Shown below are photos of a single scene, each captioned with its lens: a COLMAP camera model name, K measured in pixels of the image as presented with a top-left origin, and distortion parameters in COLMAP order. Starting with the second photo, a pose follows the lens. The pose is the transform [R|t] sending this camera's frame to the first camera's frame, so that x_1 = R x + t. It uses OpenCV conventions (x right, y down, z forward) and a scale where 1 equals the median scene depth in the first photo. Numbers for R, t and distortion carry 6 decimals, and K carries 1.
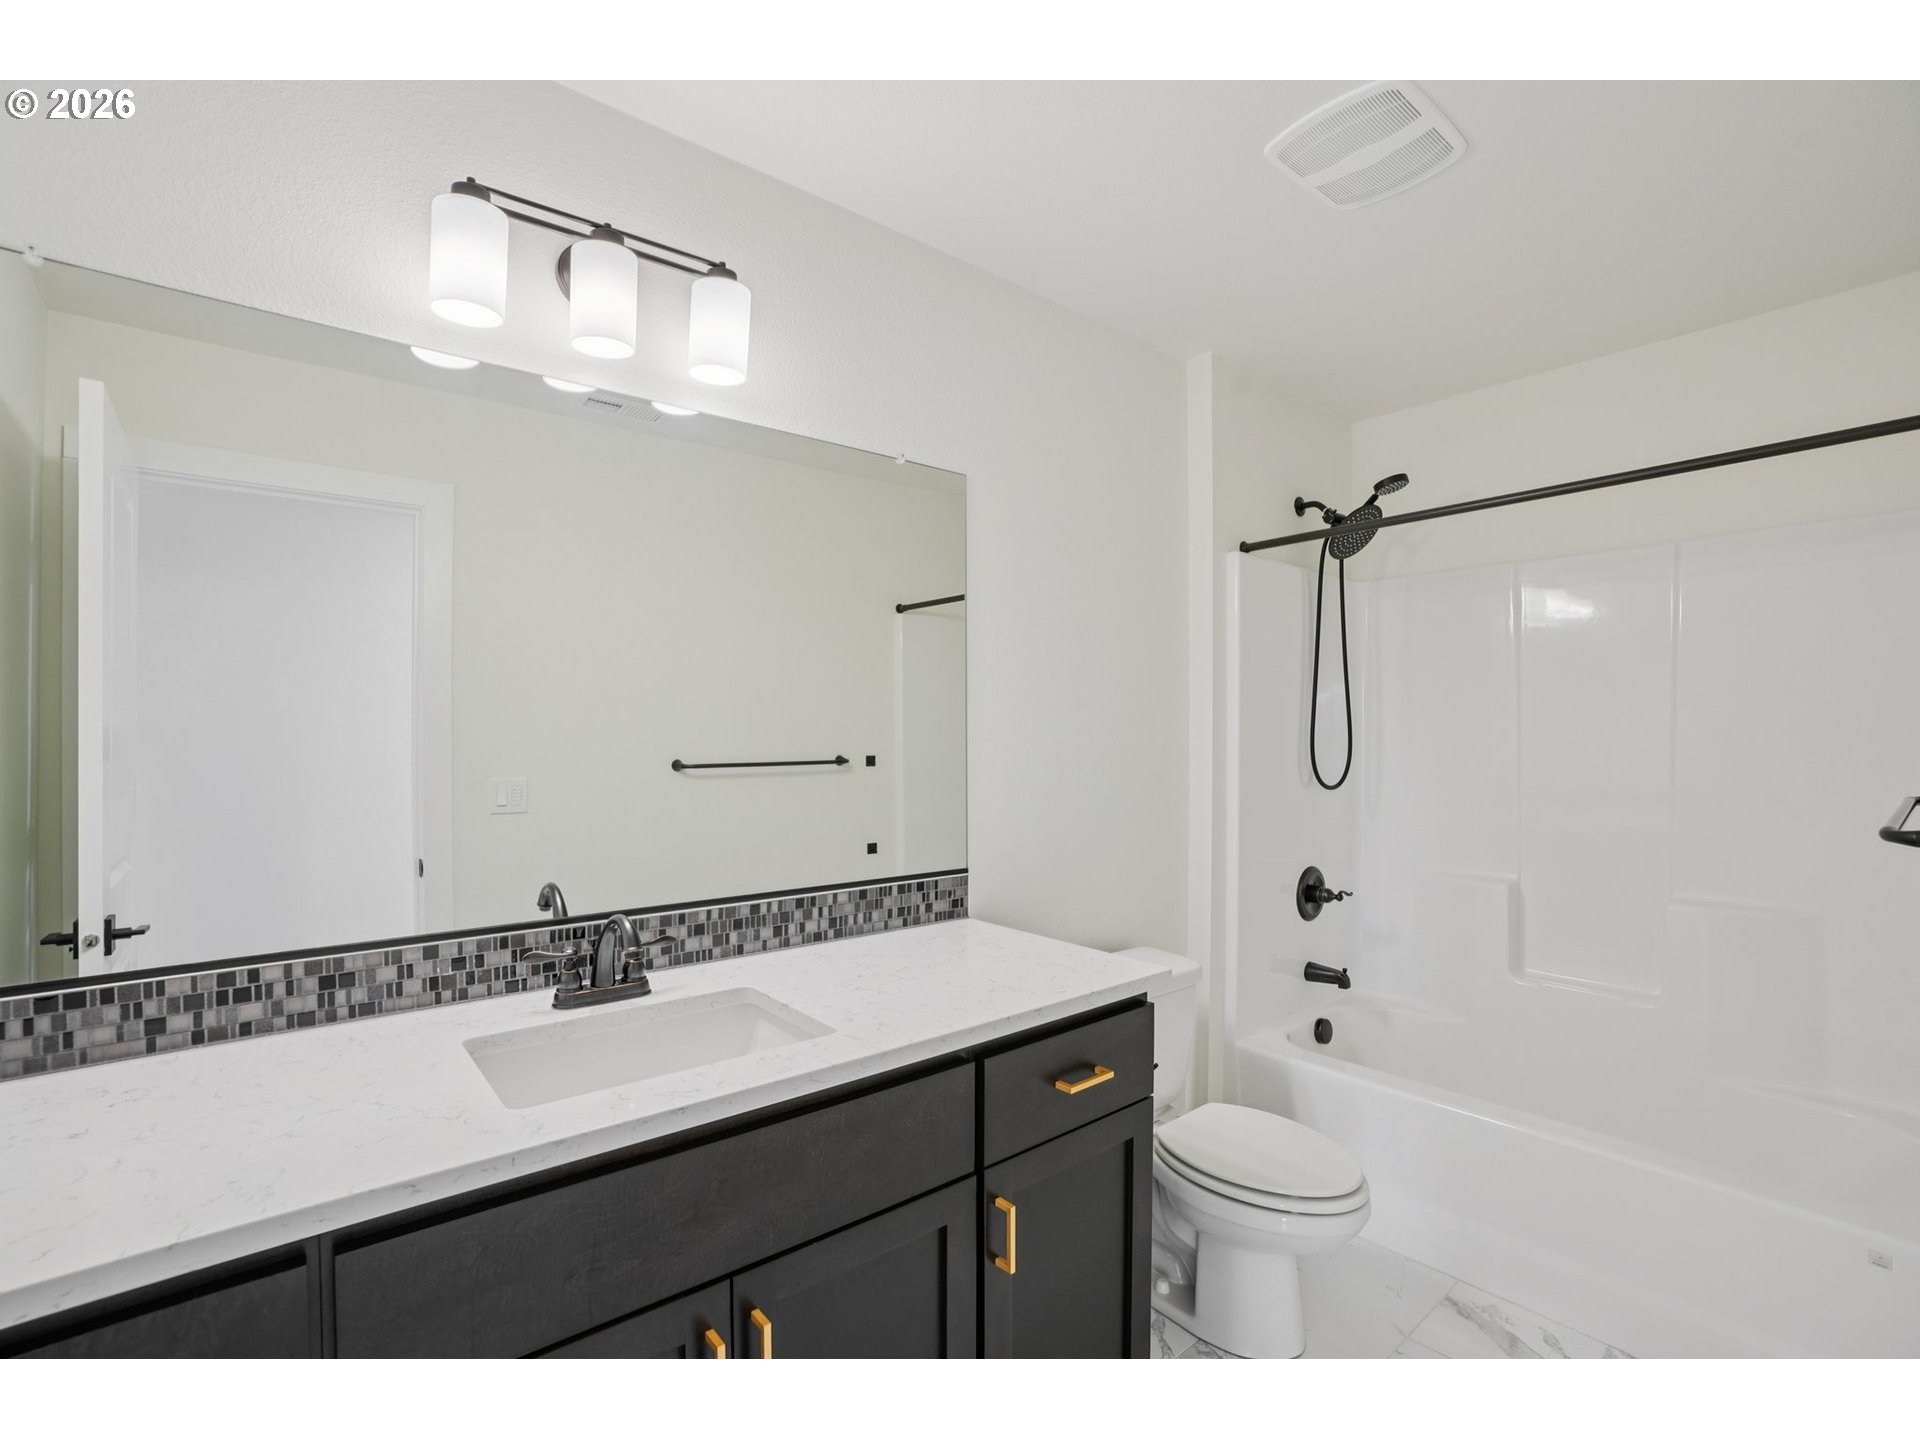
lens RADIAL K [[894.8, 0, 934.2], [0, 894.8, 722.6], [0, 0, 1]] dist [-0.026913, 0.000280]
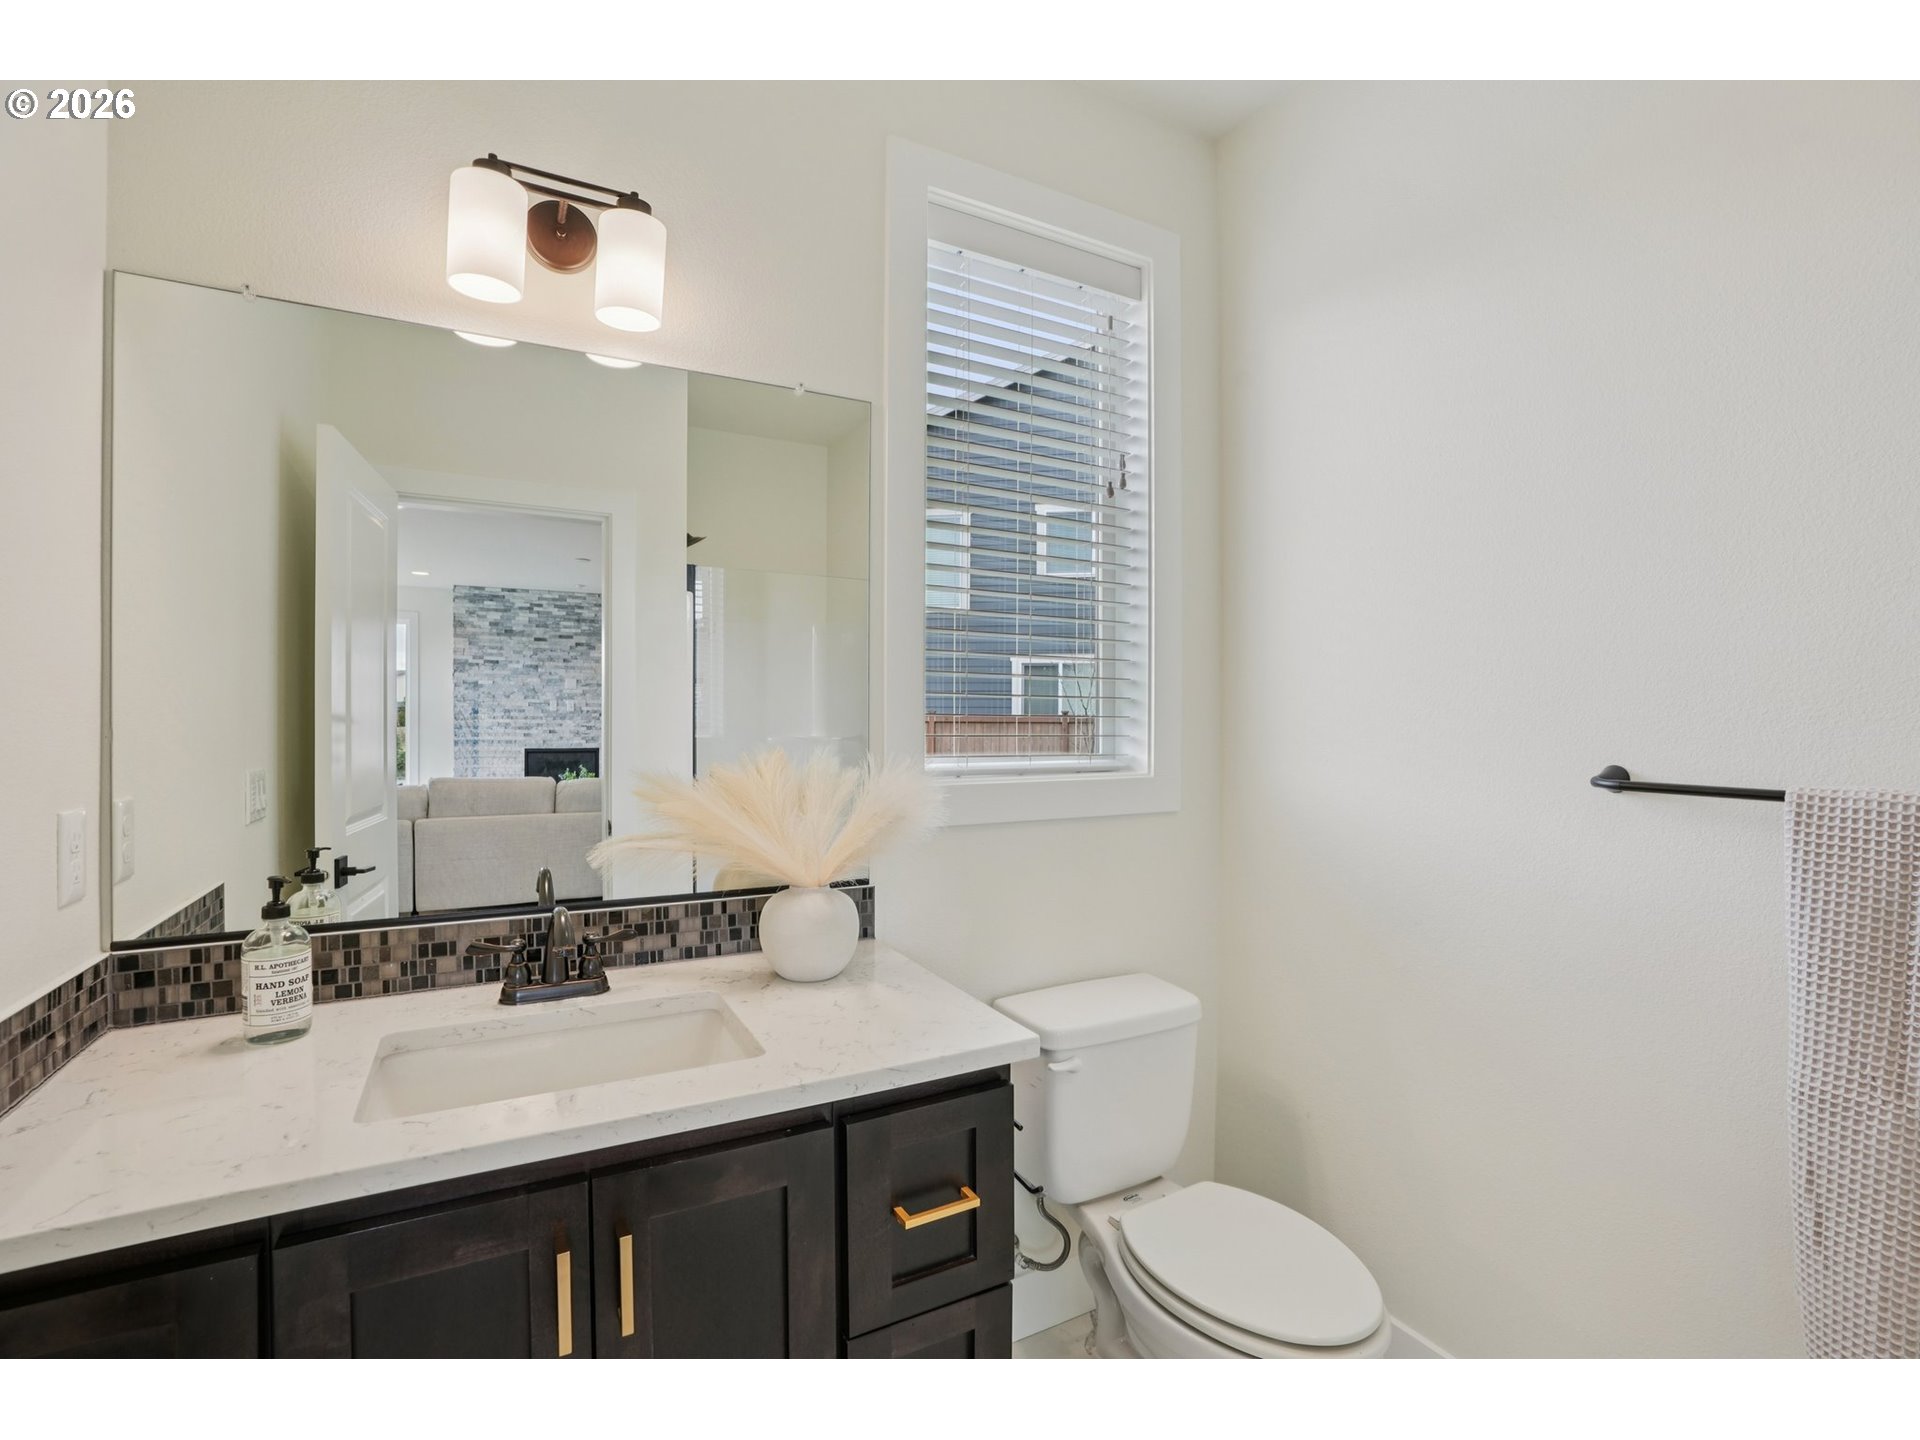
lens RADIAL K [[879.3, 0, 957.5], [0, 879.3, 686.8], [0, 0, 1]] dist [-0.011501, -0.000198]
pose [[0.984099, 0.006770, -0.177490, 0.210456], [-0.010871, 0.999696, -0.022142, 0.000485], [0.177286, 0.023720, 0.983873, 0.164852]]
